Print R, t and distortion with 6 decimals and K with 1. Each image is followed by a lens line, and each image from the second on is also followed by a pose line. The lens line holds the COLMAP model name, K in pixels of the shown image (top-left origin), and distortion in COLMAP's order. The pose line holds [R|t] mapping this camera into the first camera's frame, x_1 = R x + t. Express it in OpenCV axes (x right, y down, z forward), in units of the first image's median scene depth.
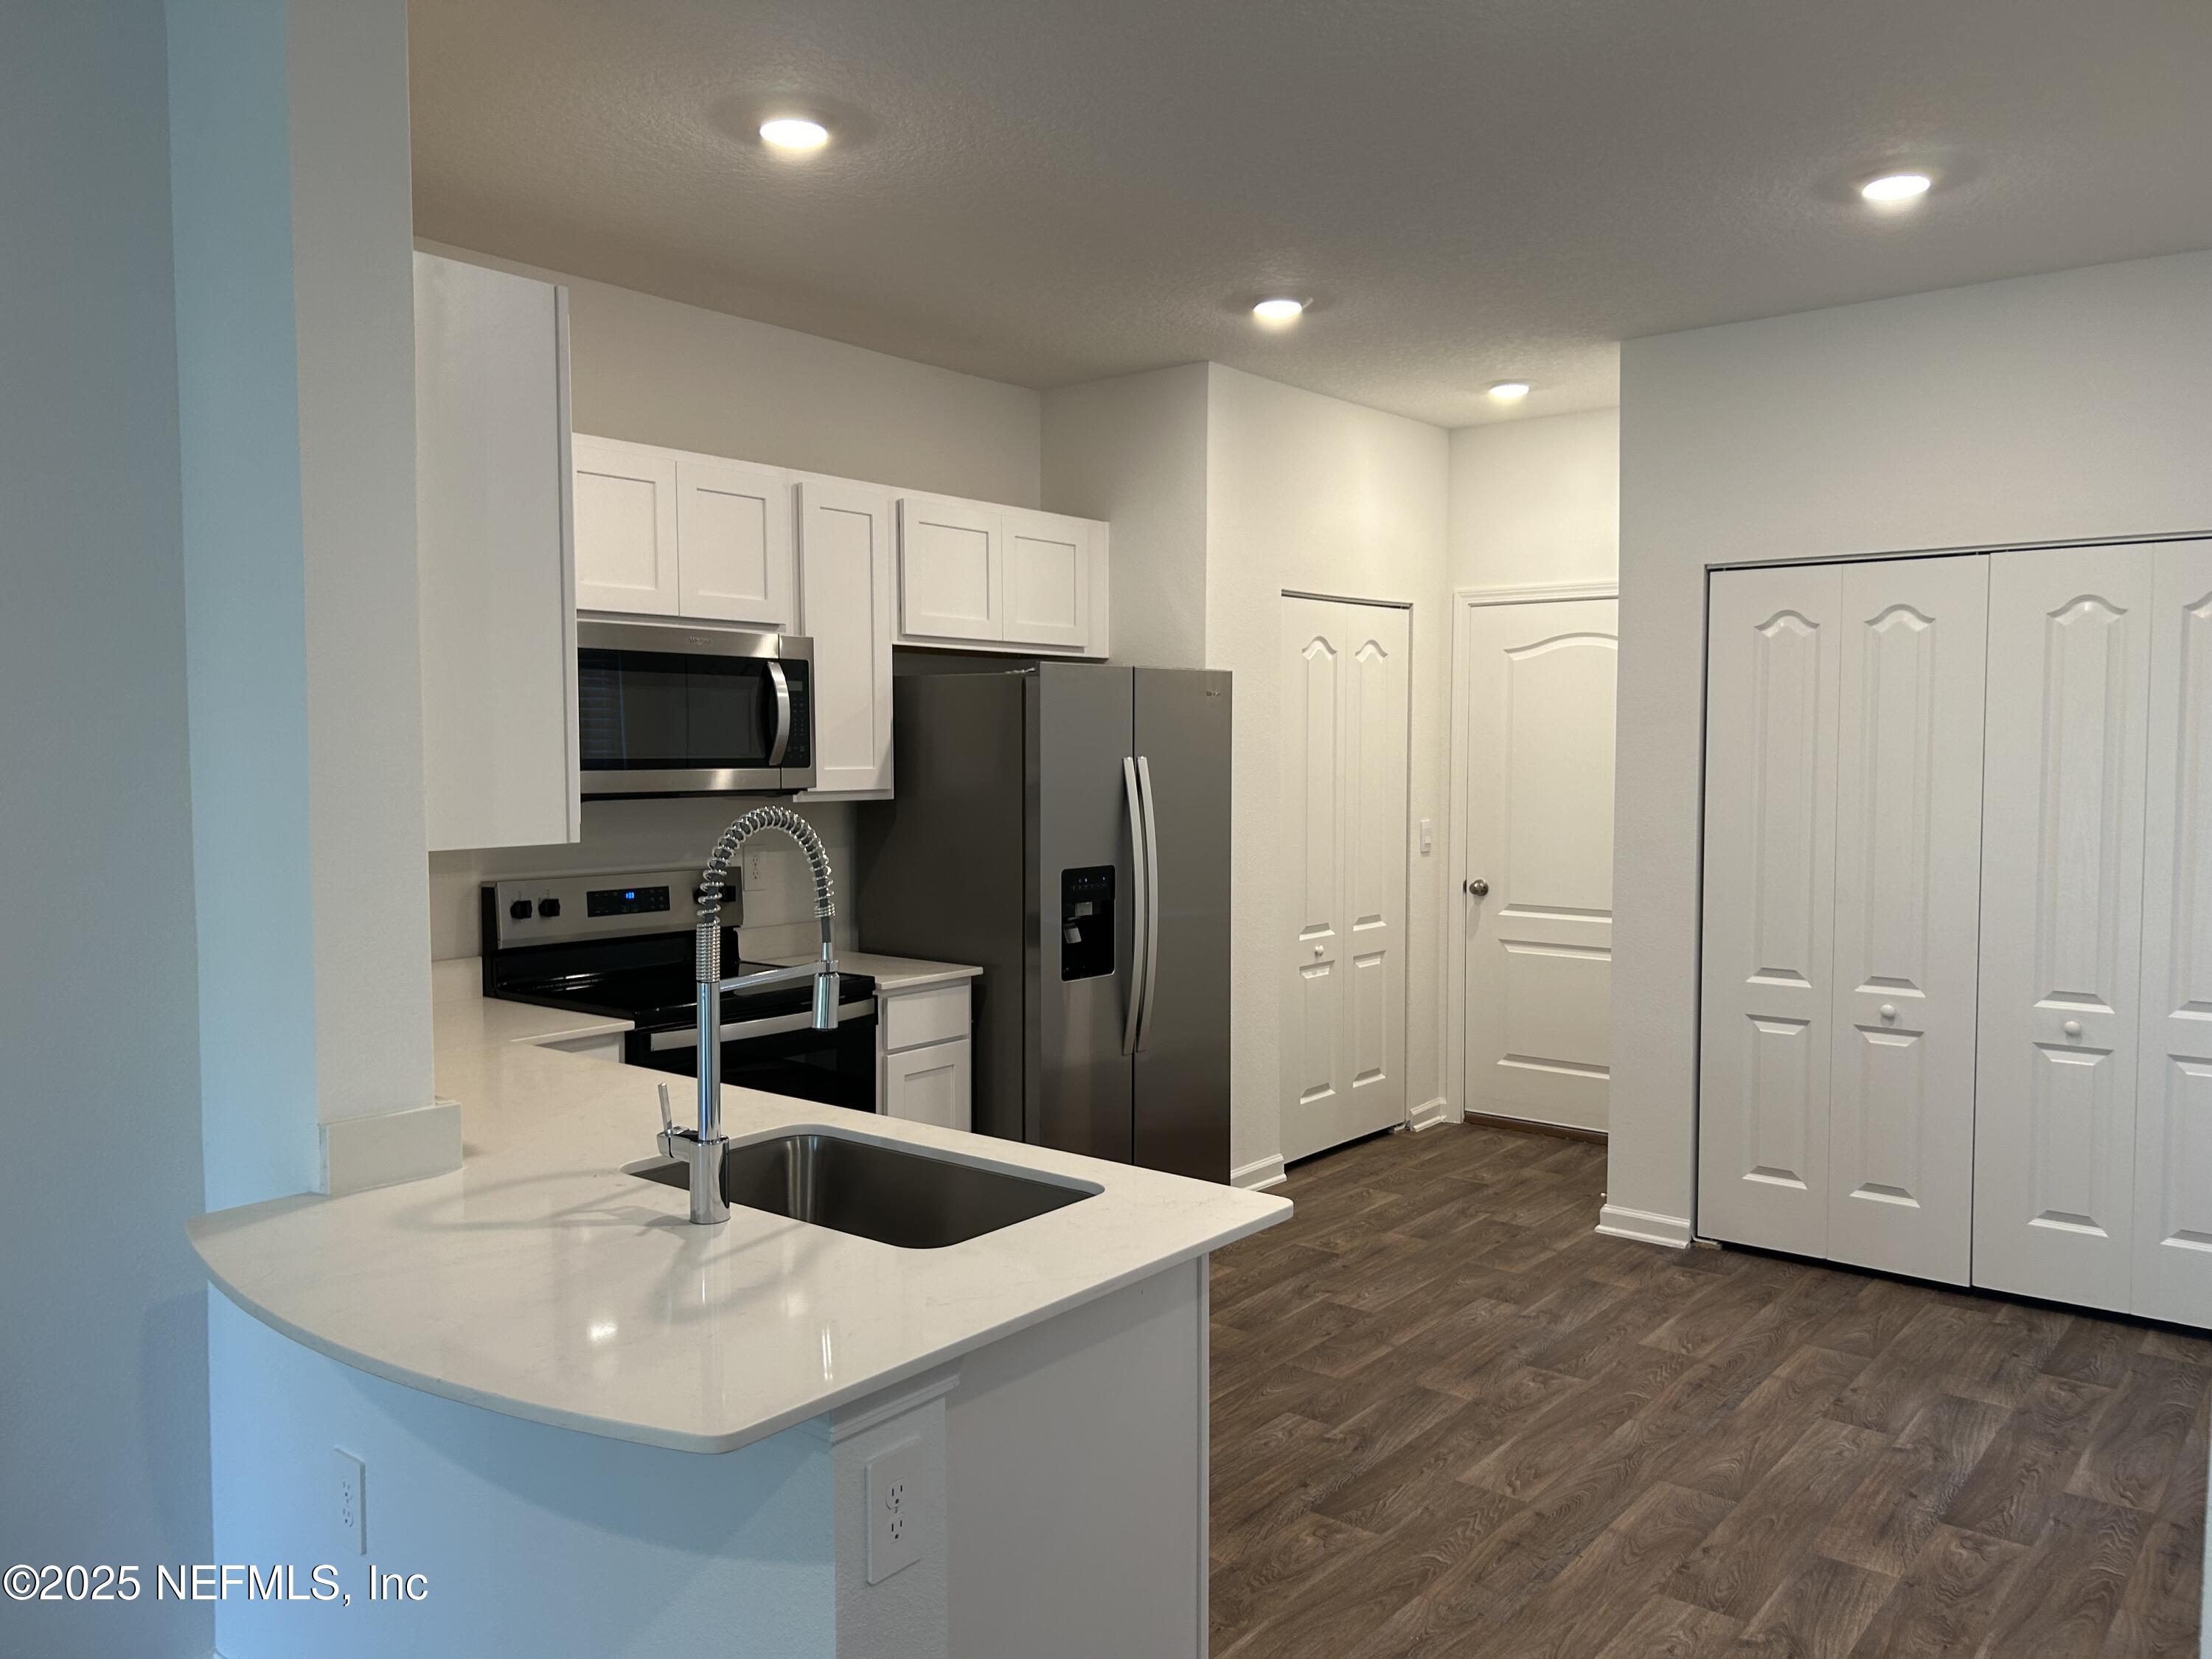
lens RADIAL K [[1667.9, 0, 1124.5], [0, 1667.9, 834.6], [0, 0, 1]] dist [0.068307, -0.071060]
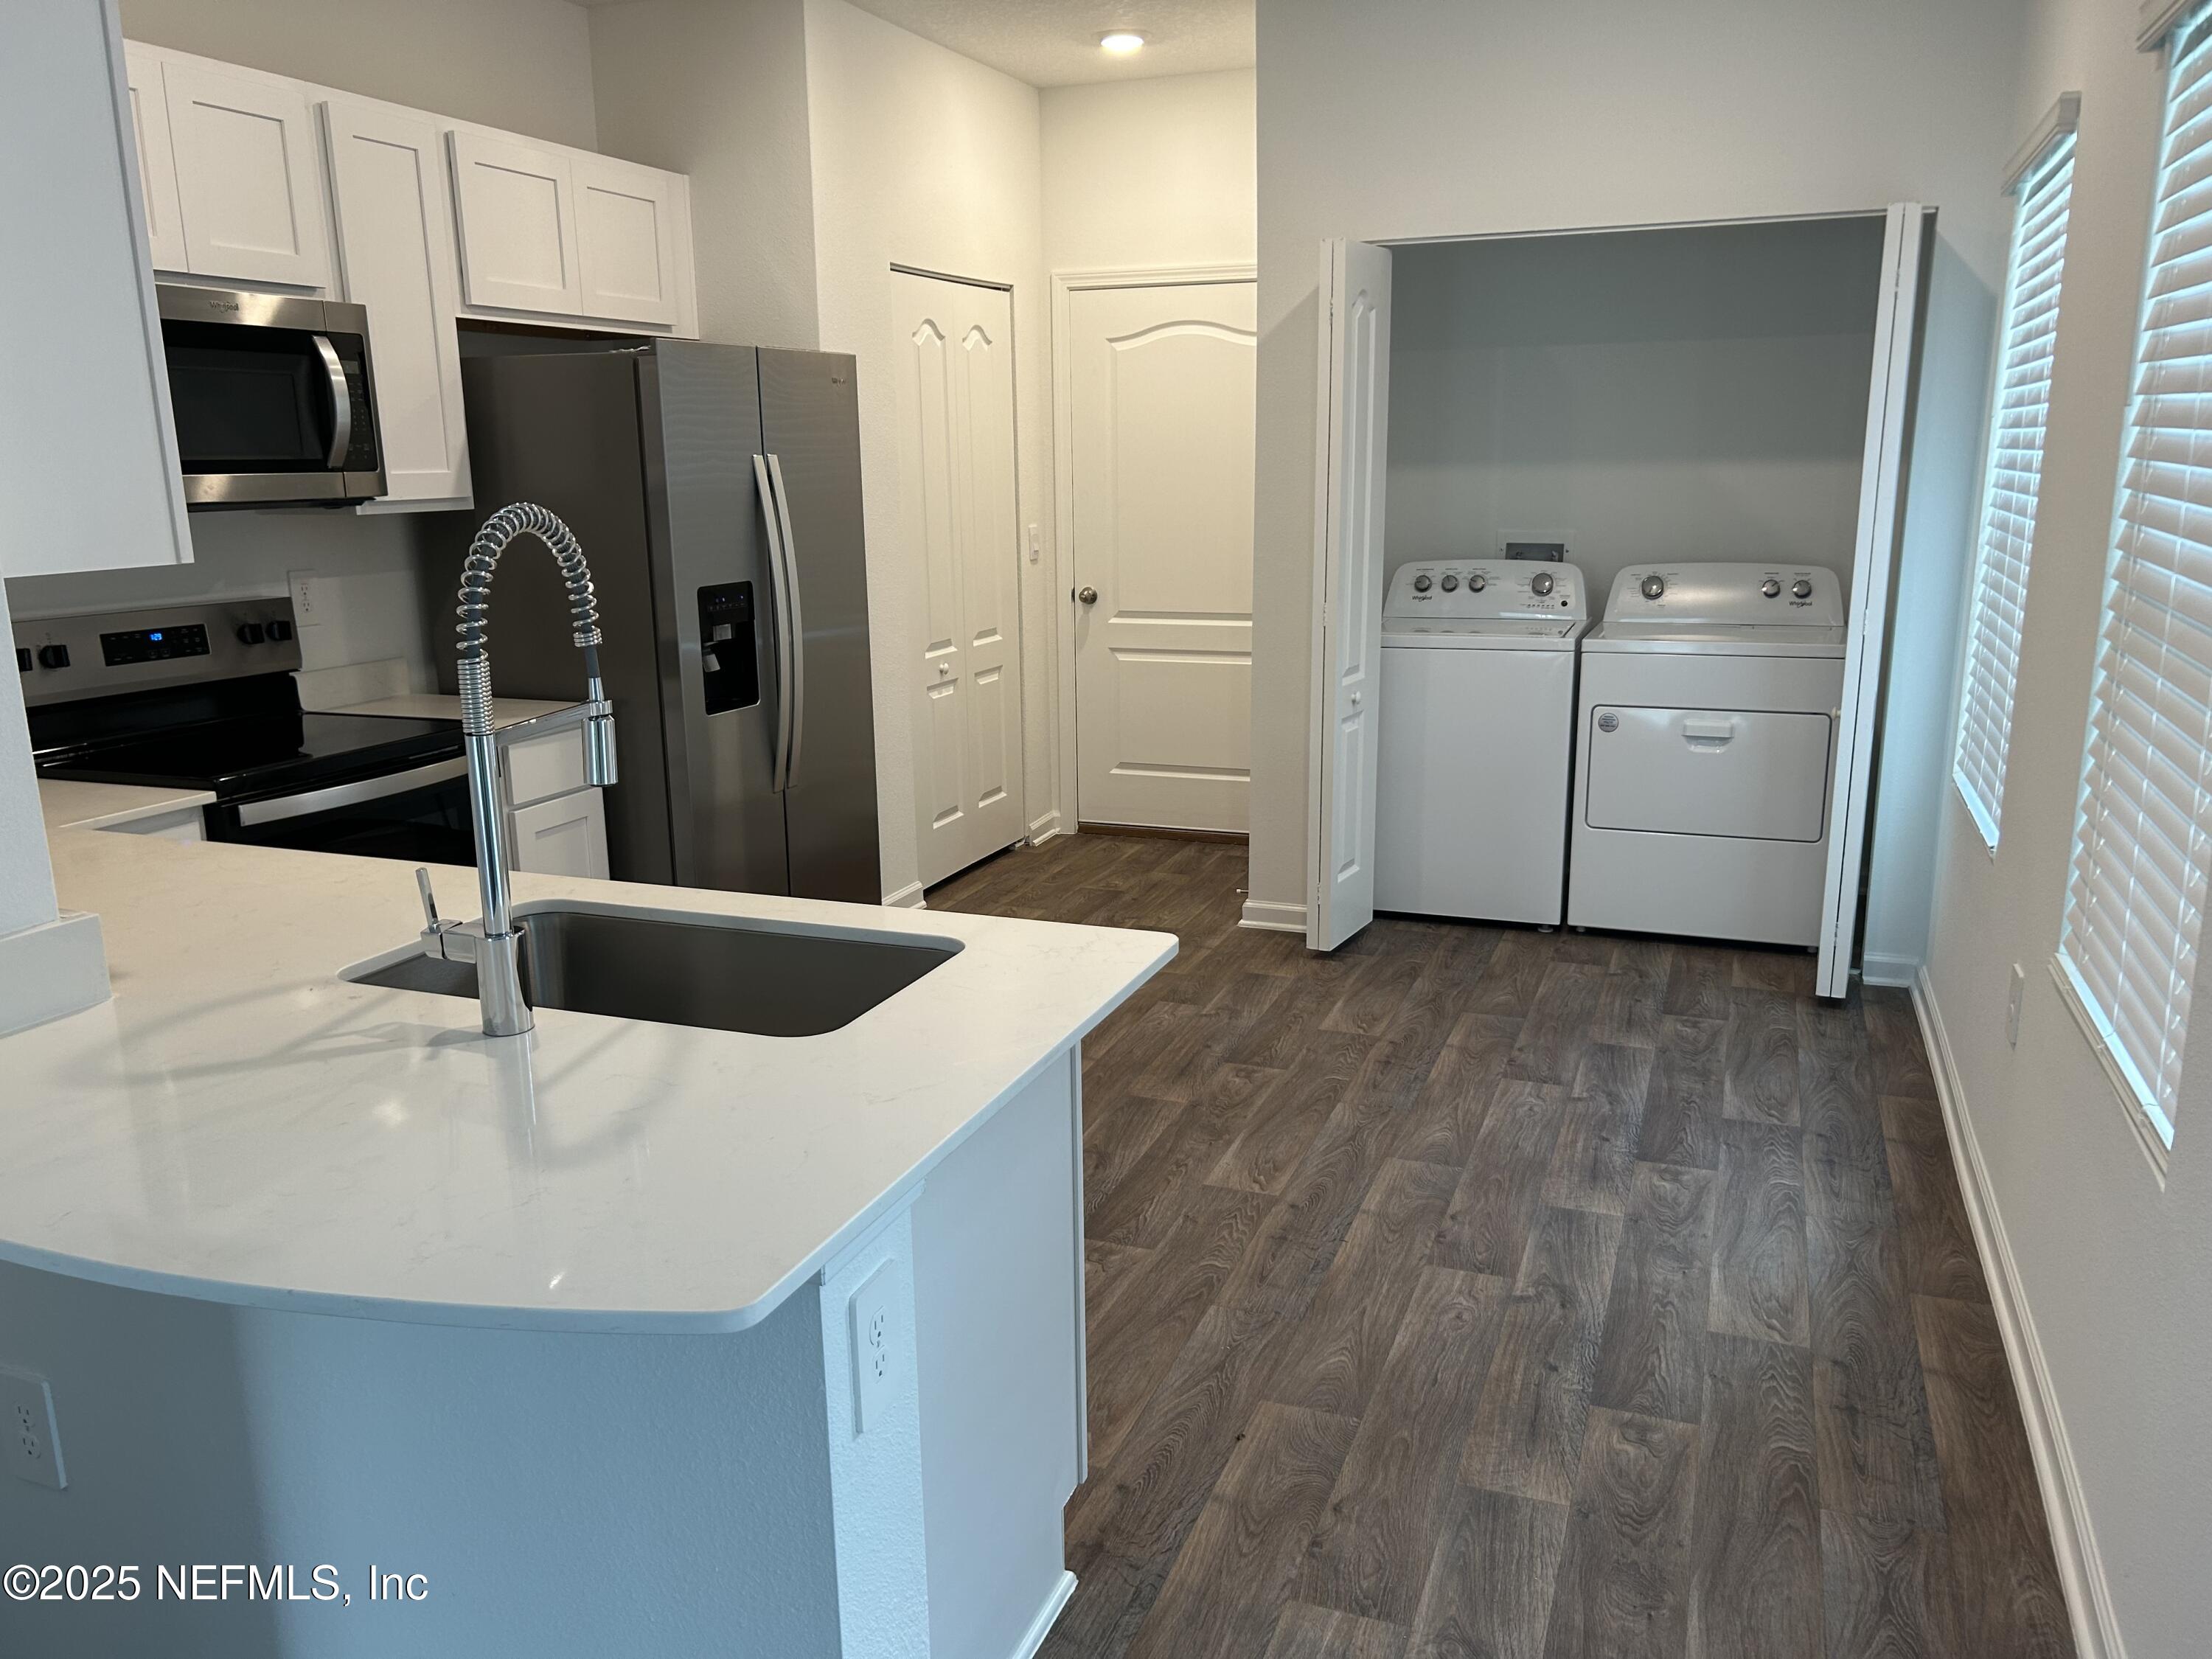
lens RADIAL K [[1667.9, 0, 1109.7], [0, 1667.9, 846.1], [0, 0, 1]] dist [0.068307, -0.071060]
pose [[0.956230, -0.081068, 0.281162, -0.092238], [0.031009, 0.983521, 0.178116, 0.004415], [-0.290969, -0.161602, 0.942986, 0.084120]]
